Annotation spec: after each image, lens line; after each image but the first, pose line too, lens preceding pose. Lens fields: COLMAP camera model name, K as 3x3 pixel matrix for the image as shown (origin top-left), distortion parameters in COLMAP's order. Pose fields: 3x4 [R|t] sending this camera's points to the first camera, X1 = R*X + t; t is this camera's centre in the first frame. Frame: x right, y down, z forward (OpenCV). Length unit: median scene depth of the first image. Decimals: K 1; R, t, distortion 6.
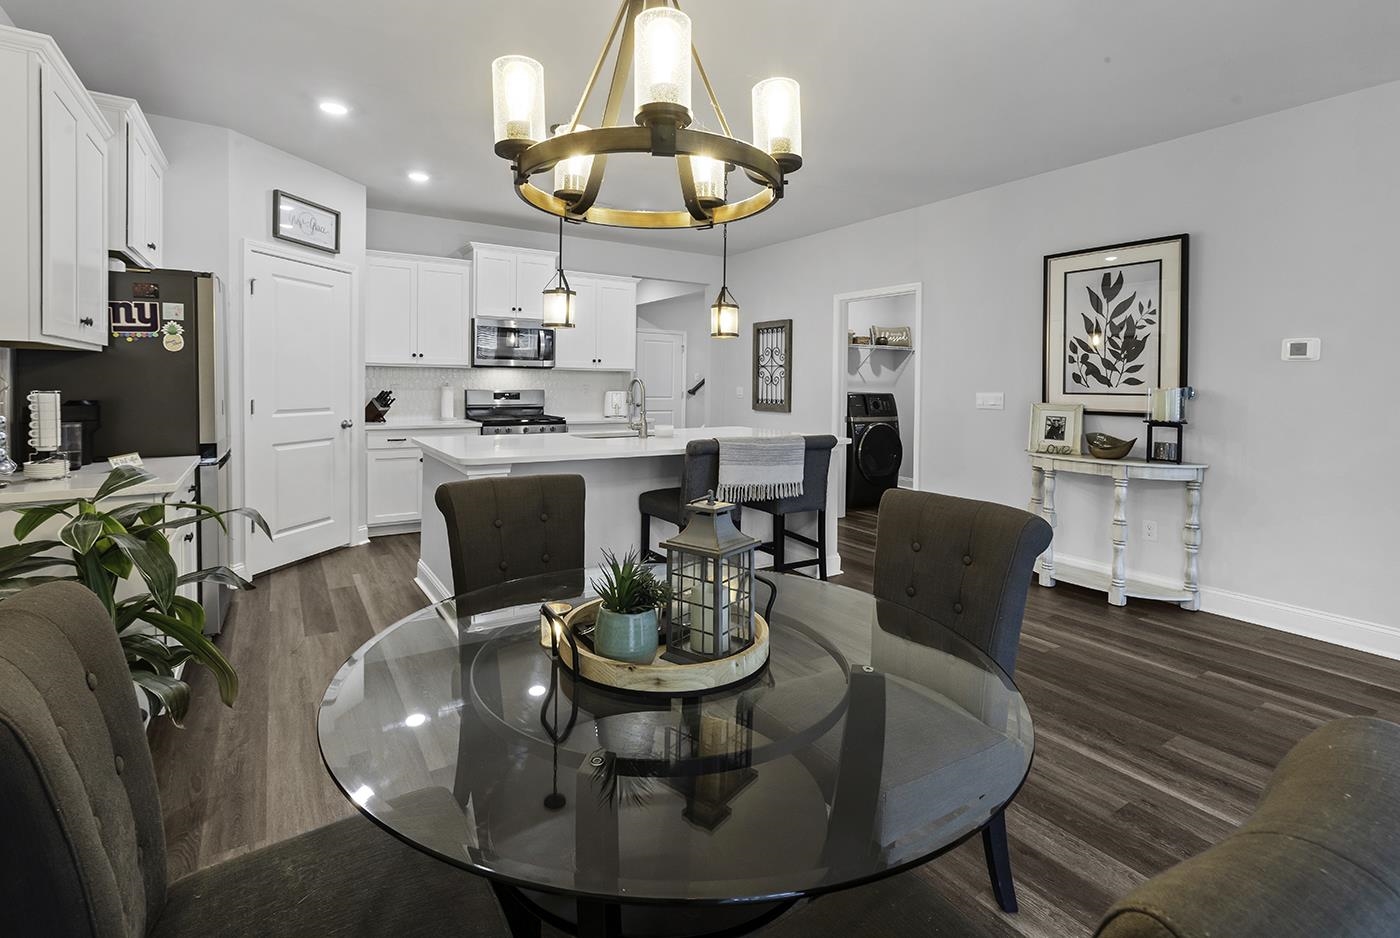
lens RADIAL K [[665.9, 0, 699.9], [0, 665.9, 393.7], [0, 0, 1]] dist [-0.000604, -0.000217]
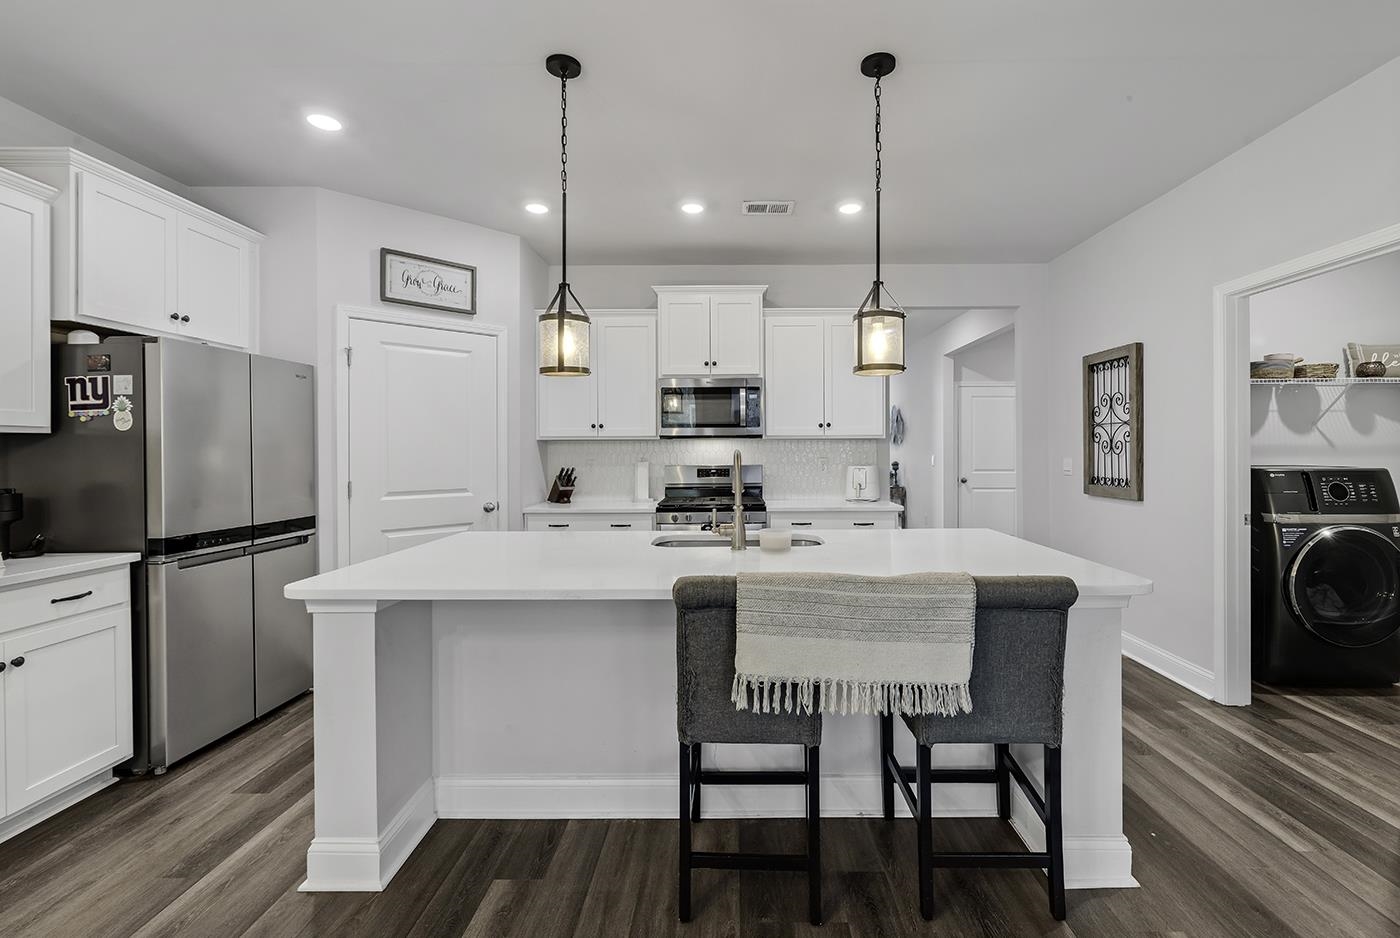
lens RADIAL K [[675.6, 0, 702.7], [0, 675.6, 451.2], [0, 0, 1]] dist [0.002591, -0.000047]
pose [[0.838357, -0.015299, -0.544906, 0.191688], [0.005888, 0.999802, -0.019013, -0.009429], [0.545089, 0.012731, 0.838281, 0.403176]]
